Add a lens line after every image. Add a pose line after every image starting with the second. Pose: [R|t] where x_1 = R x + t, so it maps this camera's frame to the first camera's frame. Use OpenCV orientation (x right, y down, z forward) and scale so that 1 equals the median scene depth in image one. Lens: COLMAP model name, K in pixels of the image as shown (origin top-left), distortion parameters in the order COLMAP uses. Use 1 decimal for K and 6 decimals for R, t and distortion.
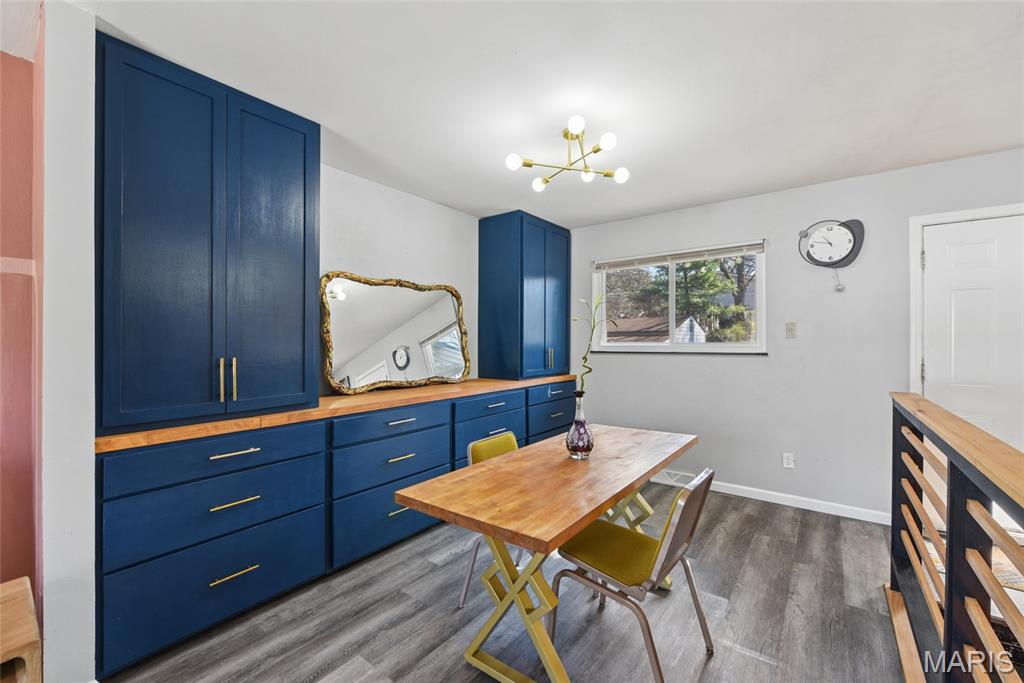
lens RADIAL K [[410.8, 0, 511.4], [0, 410.8, 341.3], [0, 0, 1]] dist [-0.014275, -0.000295]
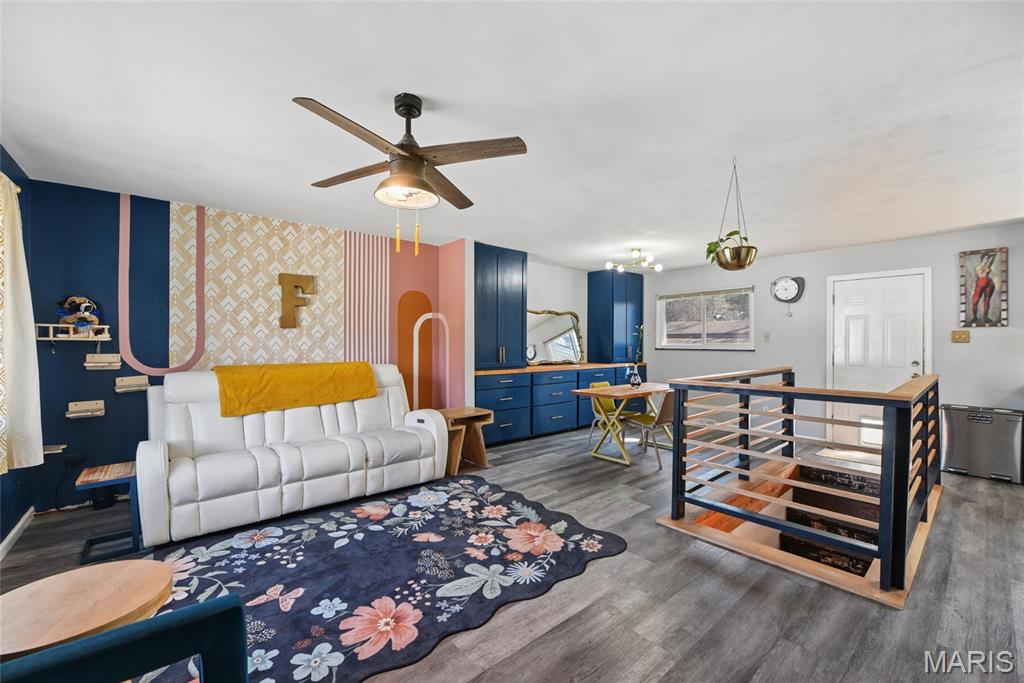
lens RADIAL K [[410.8, 0, 511.4], [0, 410.8, 341.3], [0, 0, 1]] dist [-0.014275, -0.000295]
pose [[0.976565, 0.006465, -0.215127, -0.023741], [-0.006707, 0.999977, -0.000398, 0.000105], [0.215119, 0.001832, 0.976586, -0.976901]]
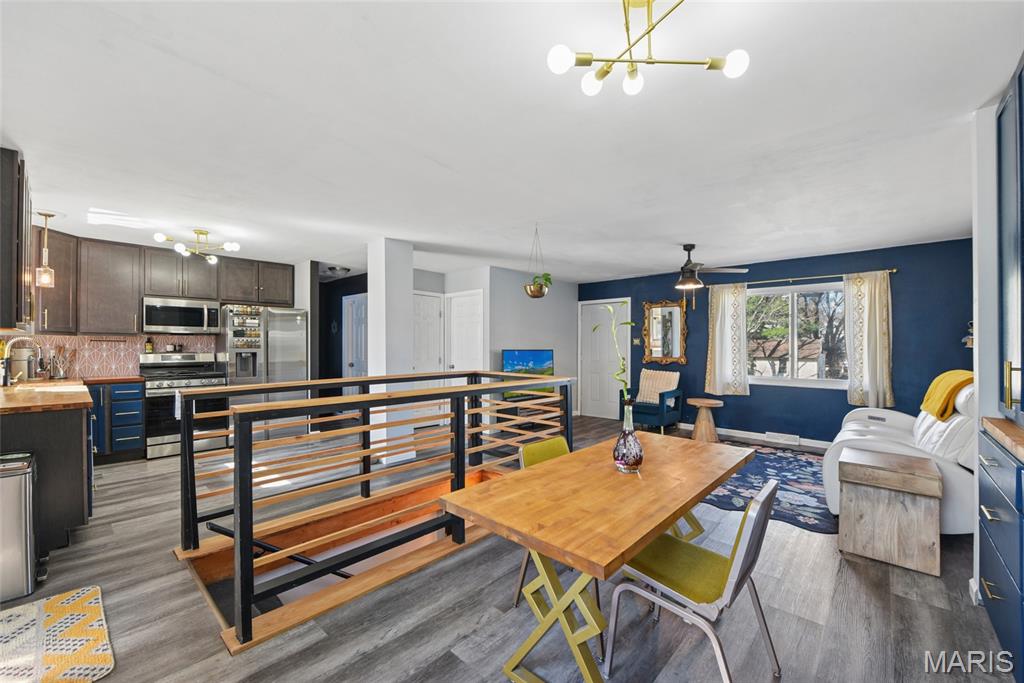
lens RADIAL K [[410.8, 0, 511.4], [0, 410.8, 341.3], [0, 0, 1]] dist [-0.014275, -0.000295]
pose [[-0.996367, -0.000194, 0.085162, 0.207377], [-0.001426, 0.999895, -0.014408, 0.001534], [-0.085151, -0.014477, -0.996263, 1.155467]]
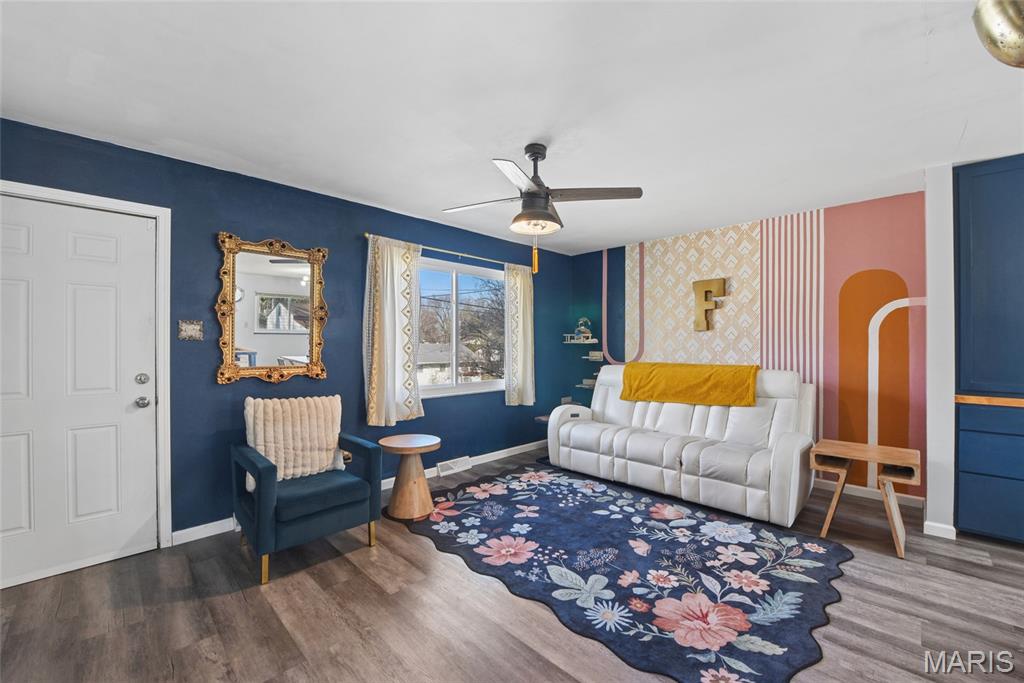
lens RADIAL K [[410.8, 0, 511.4], [0, 410.8, 341.3], [0, 0, 1]] dist [-0.014275, -0.000295]
pose [[-0.127167, 0.000237, -0.991881, 0.466319], [0.004100, 0.999992, -0.000287, -0.004263], [0.991873, -0.004103, -0.127167, -0.341268]]
